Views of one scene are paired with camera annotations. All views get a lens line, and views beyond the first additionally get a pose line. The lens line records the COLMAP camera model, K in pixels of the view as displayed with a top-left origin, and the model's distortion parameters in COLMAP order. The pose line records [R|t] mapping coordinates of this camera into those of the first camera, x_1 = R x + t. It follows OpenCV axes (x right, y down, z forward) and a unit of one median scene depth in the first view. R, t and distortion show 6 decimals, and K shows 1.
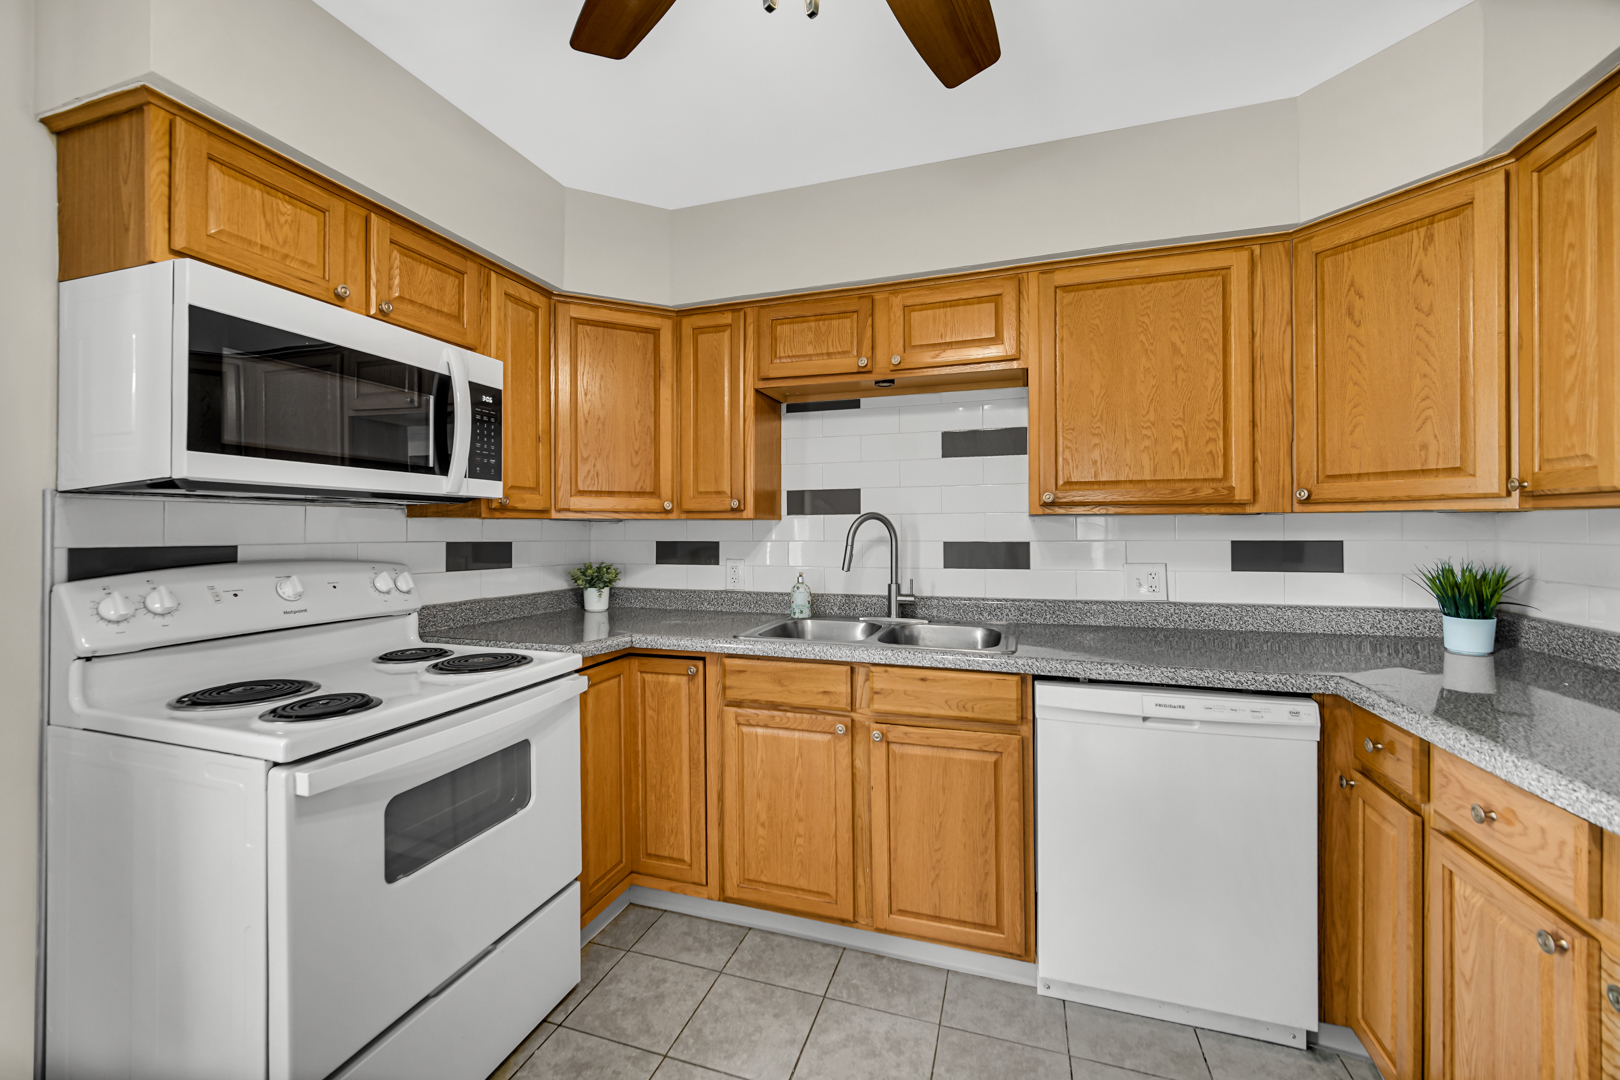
lens RADIAL K [[643.3, 0, 807.8], [0, 643.3, 528.8], [0, 0, 1]] dist [-0.001099, -0.000094]
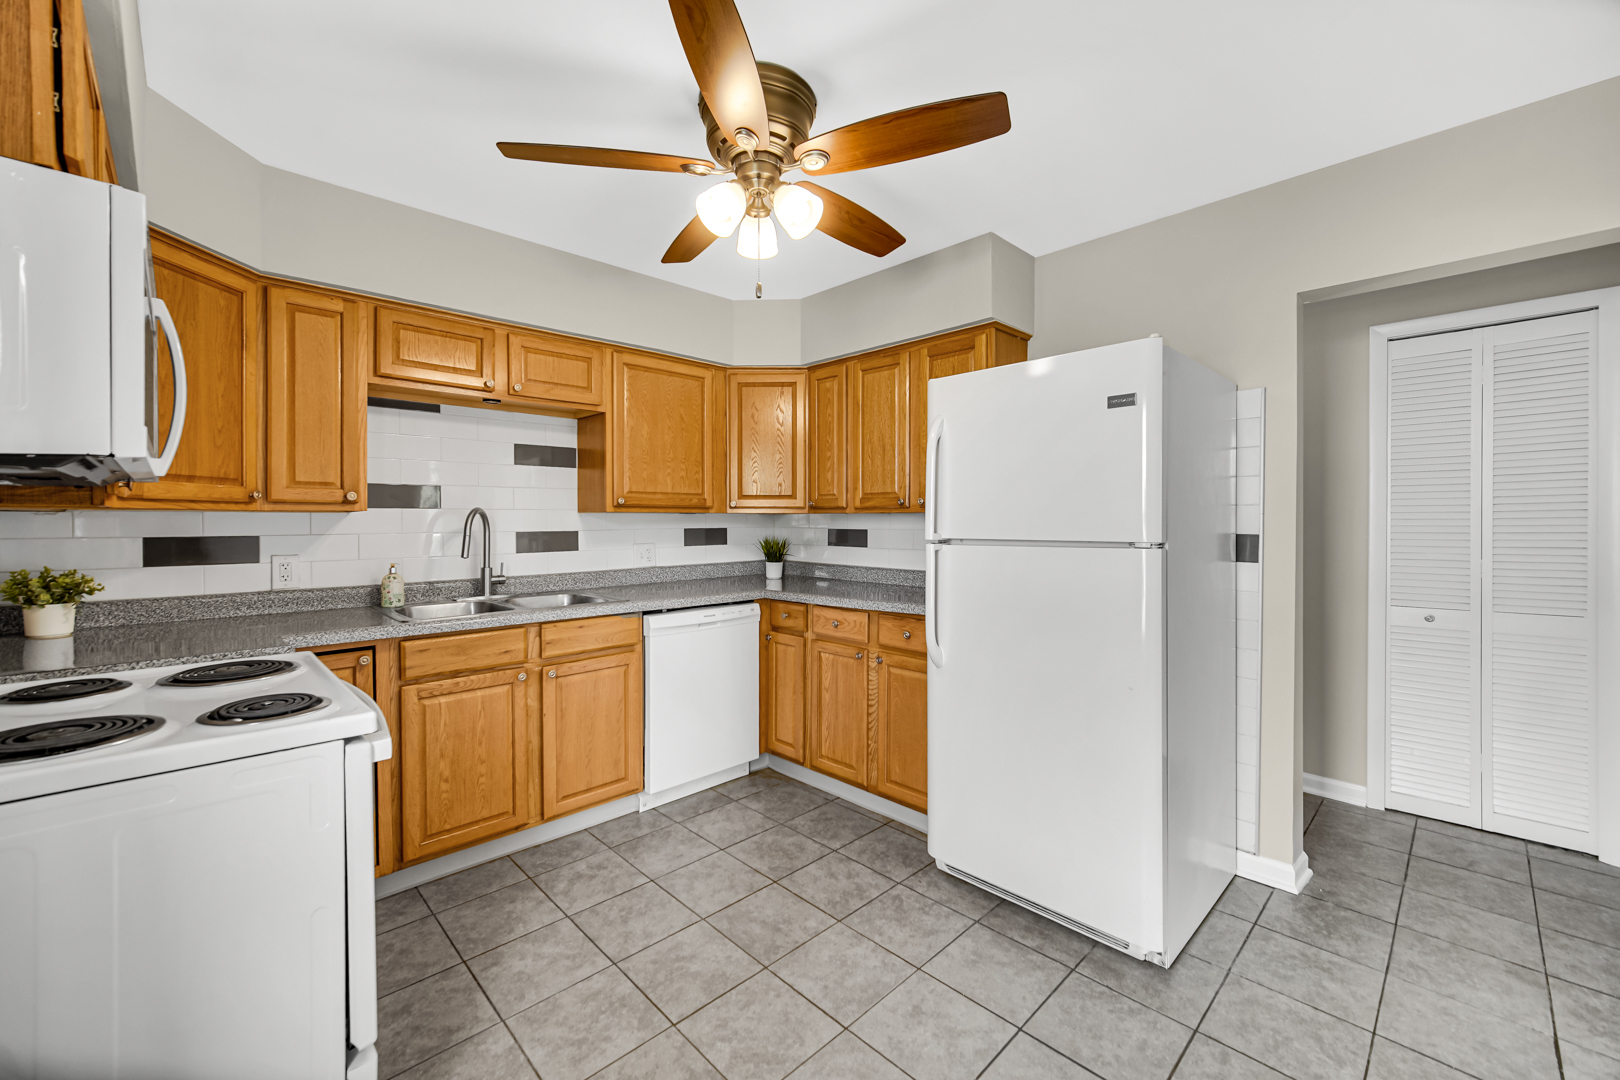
lens RADIAL K [[643.3, 0, 799.4], [0, 643.3, 525.6], [0, 0, 1]] dist [-0.001099, -0.000094]
pose [[0.468708, -0.005326, 0.883337, -0.785796], [-0.000099, 0.999981, 0.006082, 0.000336], [-0.883353, -0.002938, 0.468699, -0.089318]]
